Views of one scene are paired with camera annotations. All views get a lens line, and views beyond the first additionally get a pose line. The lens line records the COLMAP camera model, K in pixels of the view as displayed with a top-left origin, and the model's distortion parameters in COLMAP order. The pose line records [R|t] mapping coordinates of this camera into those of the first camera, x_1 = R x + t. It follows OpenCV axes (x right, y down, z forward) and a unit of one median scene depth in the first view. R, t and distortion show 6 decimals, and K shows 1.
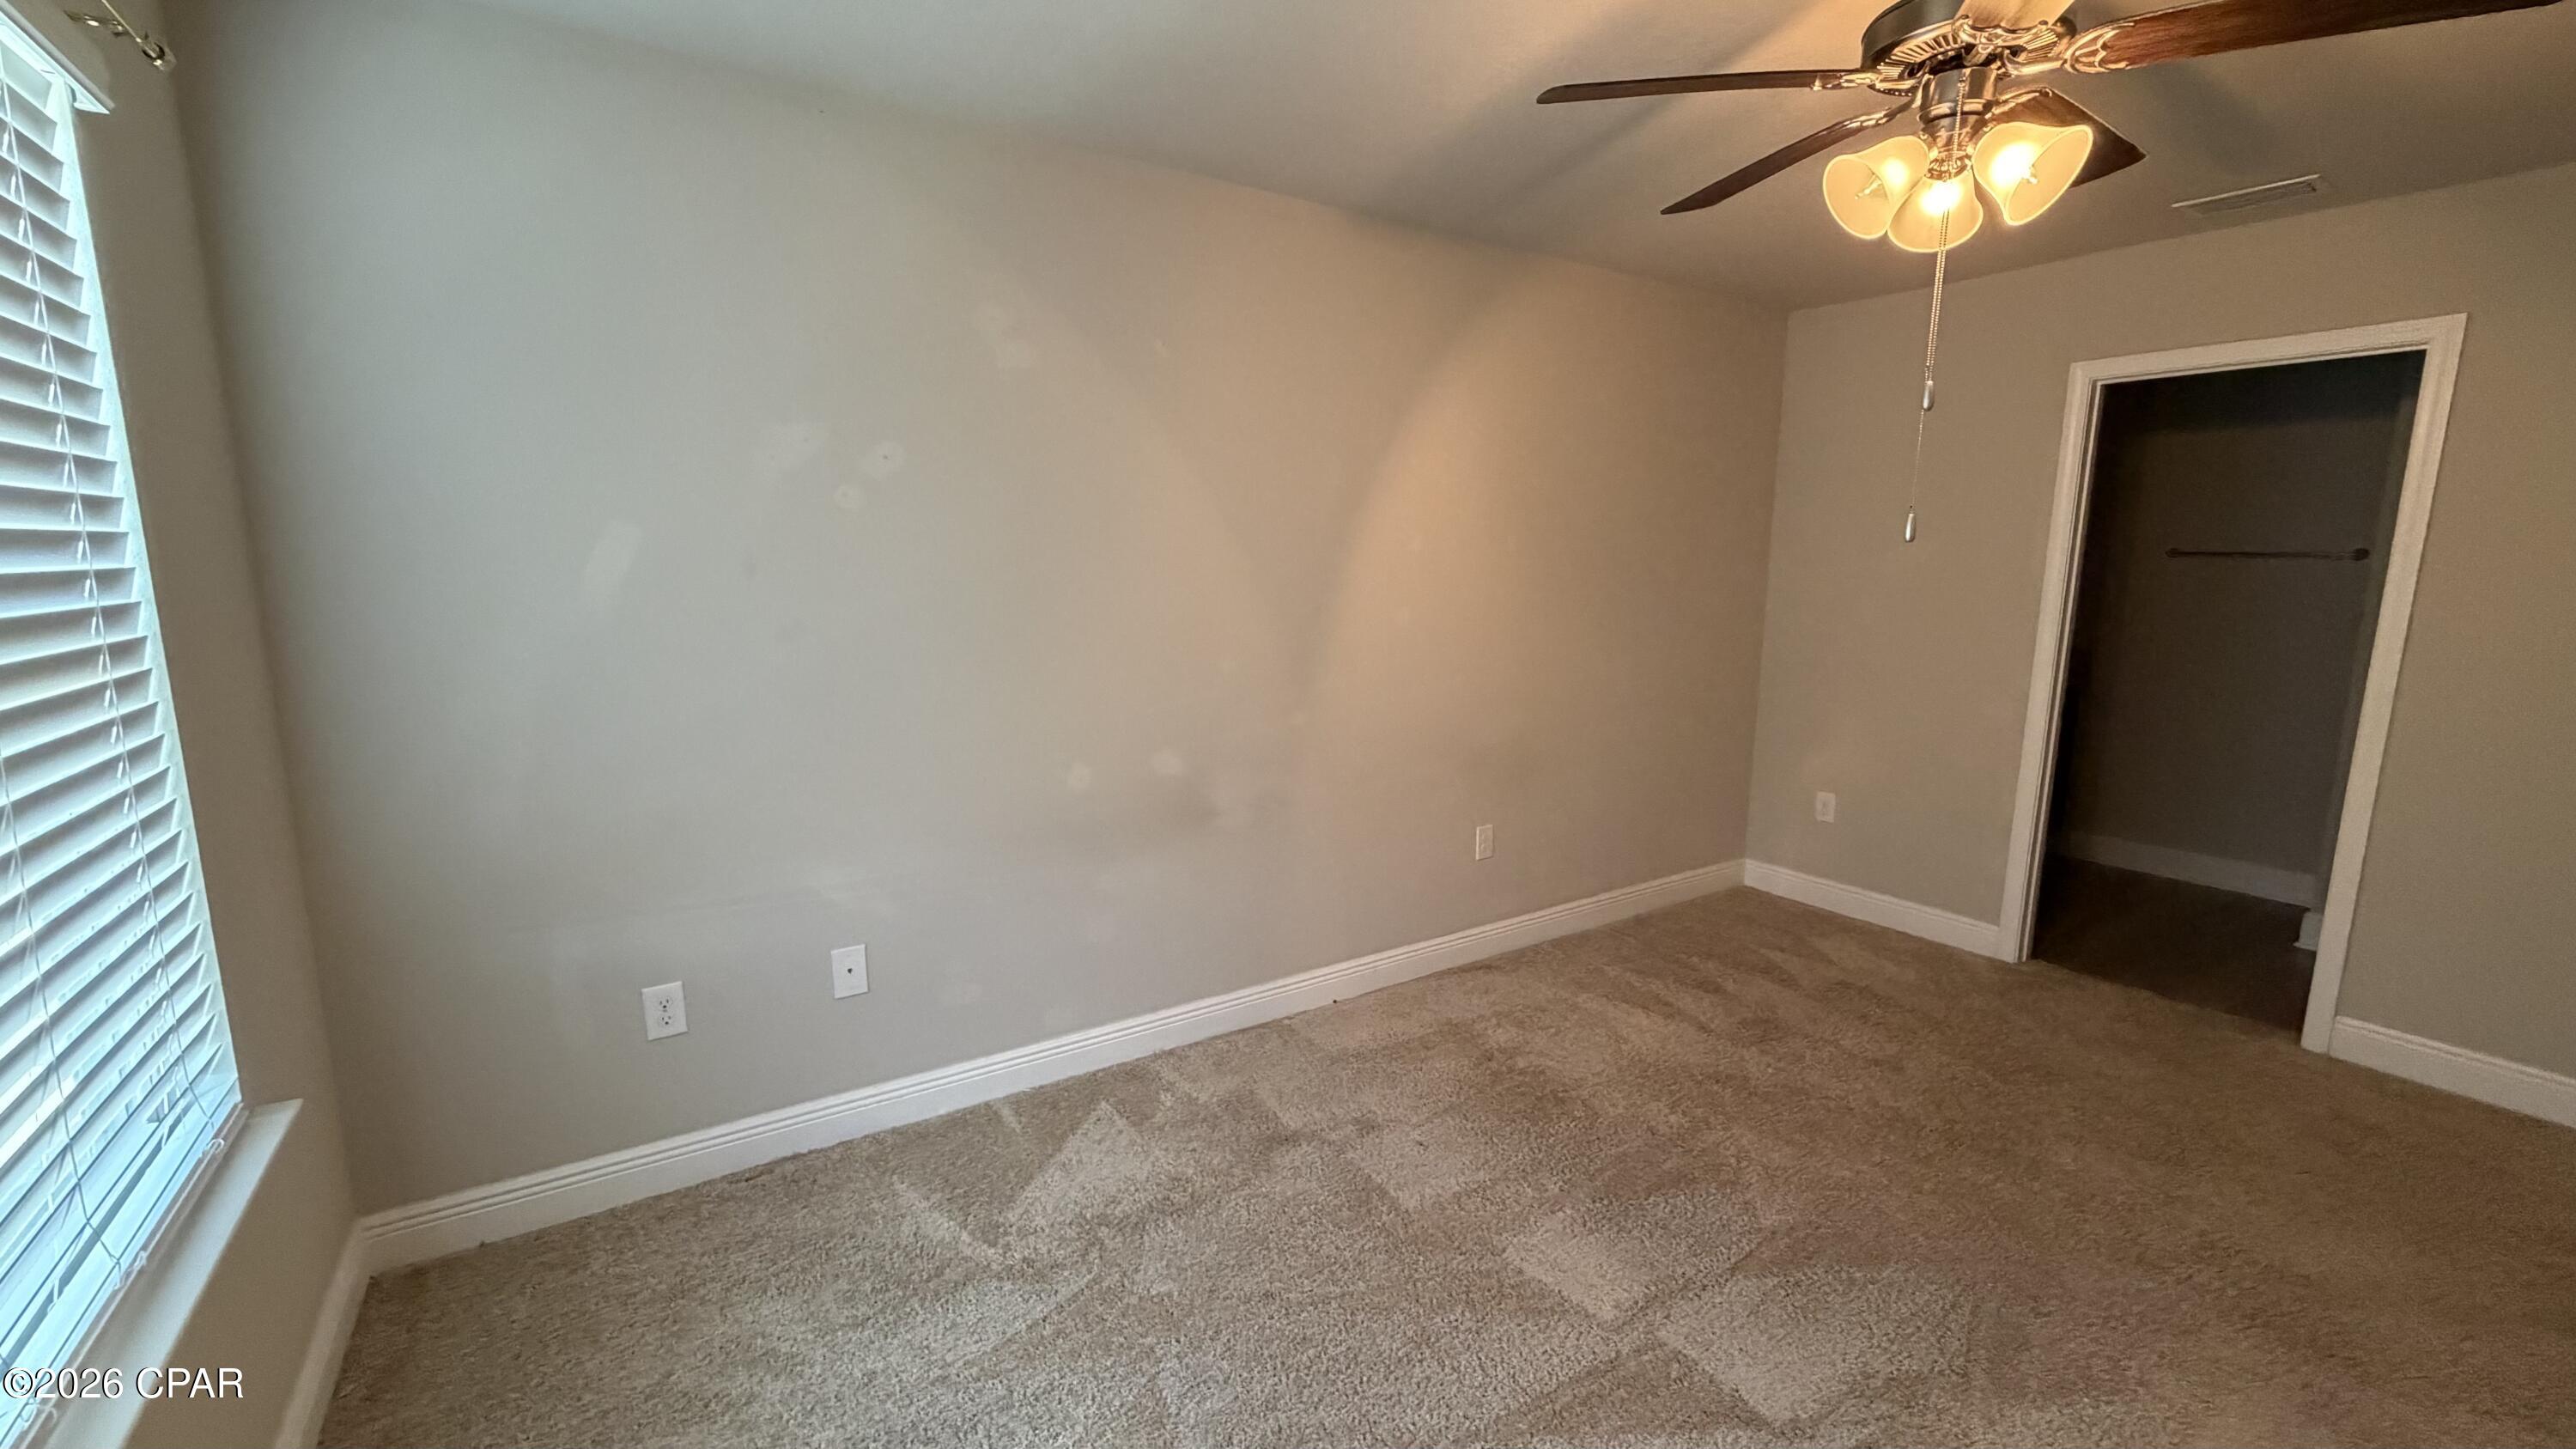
lens RADIAL K [[1036.9, 0, 1285.6], [0, 1036.9, 714.1], [0, 0, 1]] dist [0.000219, -0.000051]
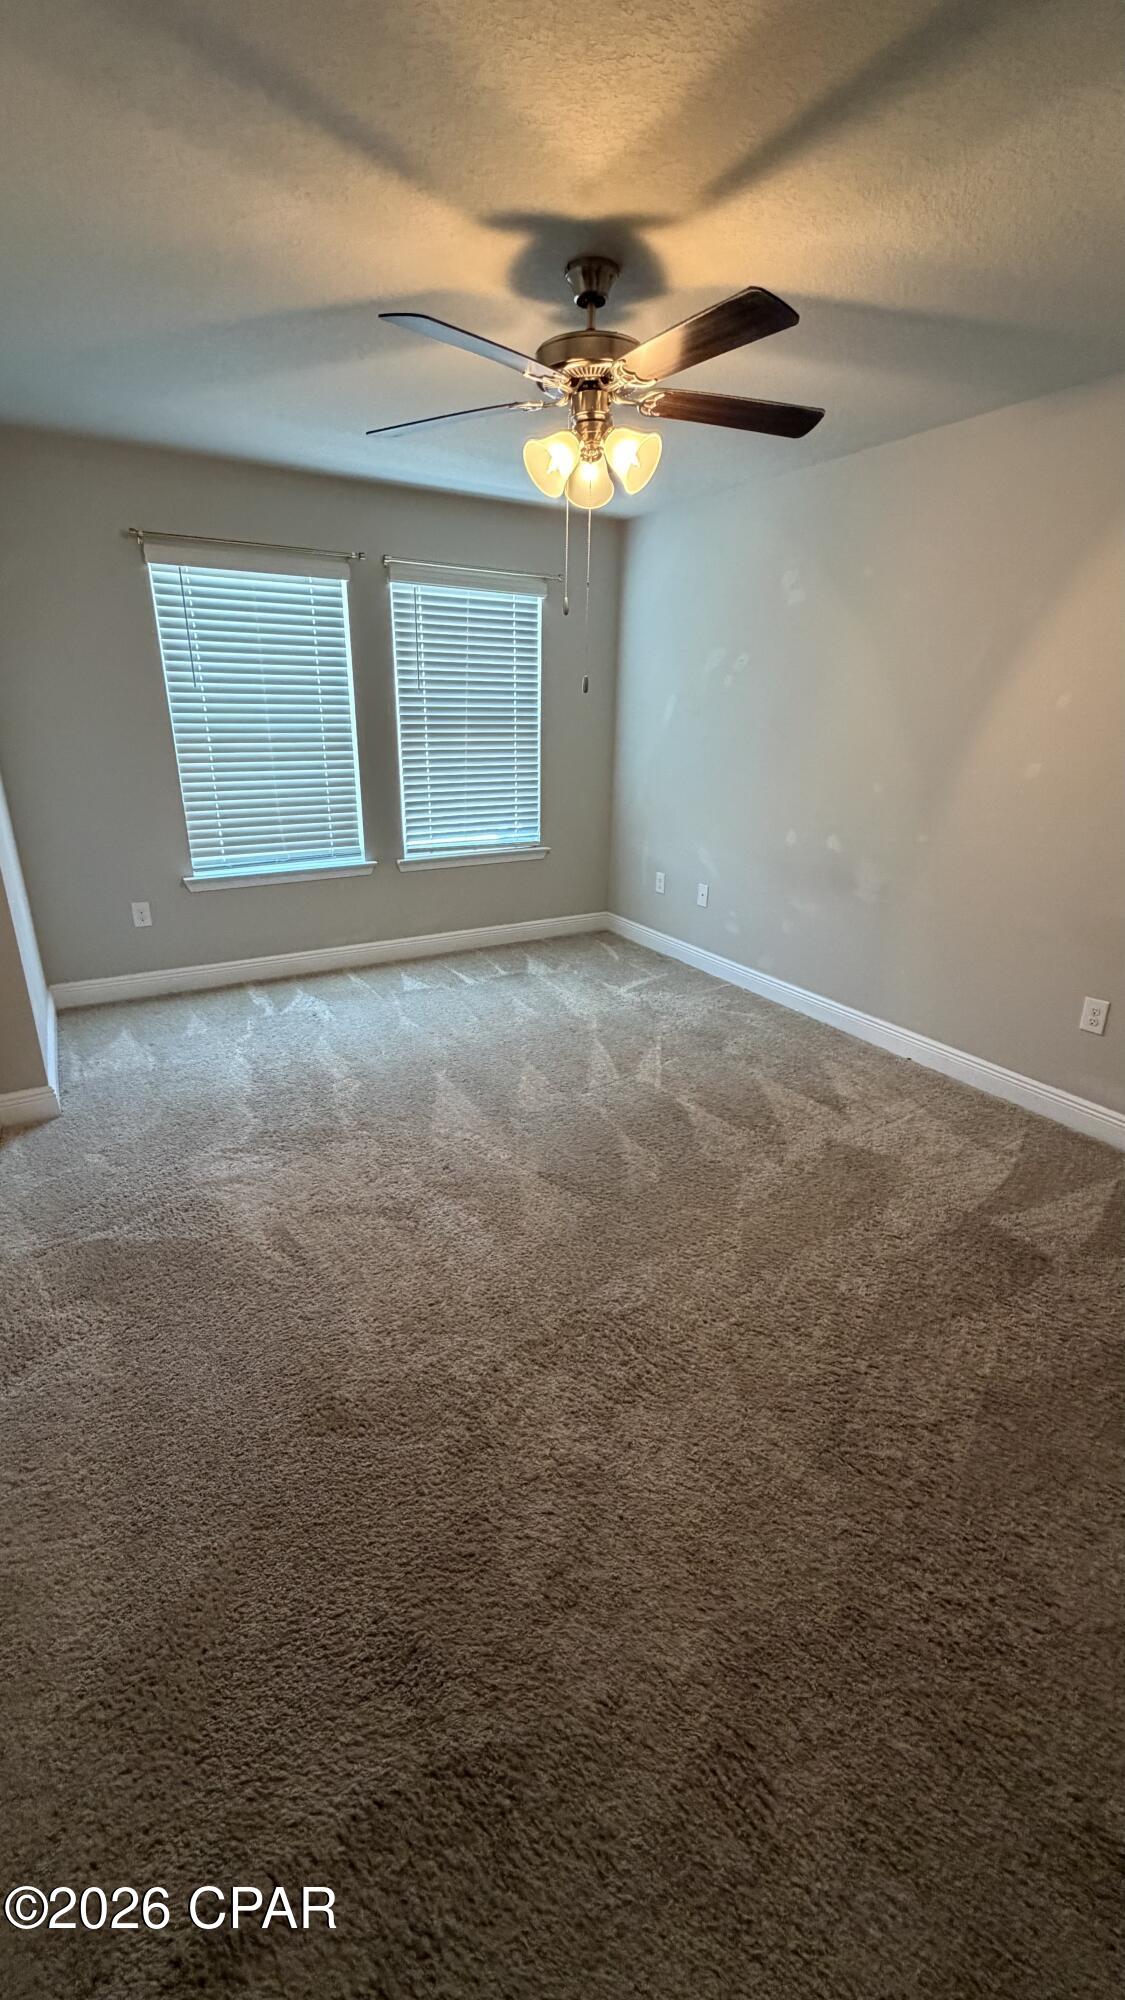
lens RADIAL K [[804.9, 0, 563.3], [0, 804.9, 1005.7], [0, 0, 1]] dist [0.000219, -0.000051]
pose [[-0.043405, 0.346051, -0.937211, 1.406450], [-0.170426, 0.921781, 0.348246, -0.103946], [0.984414, 0.174841, 0.018966, 0.710592]]
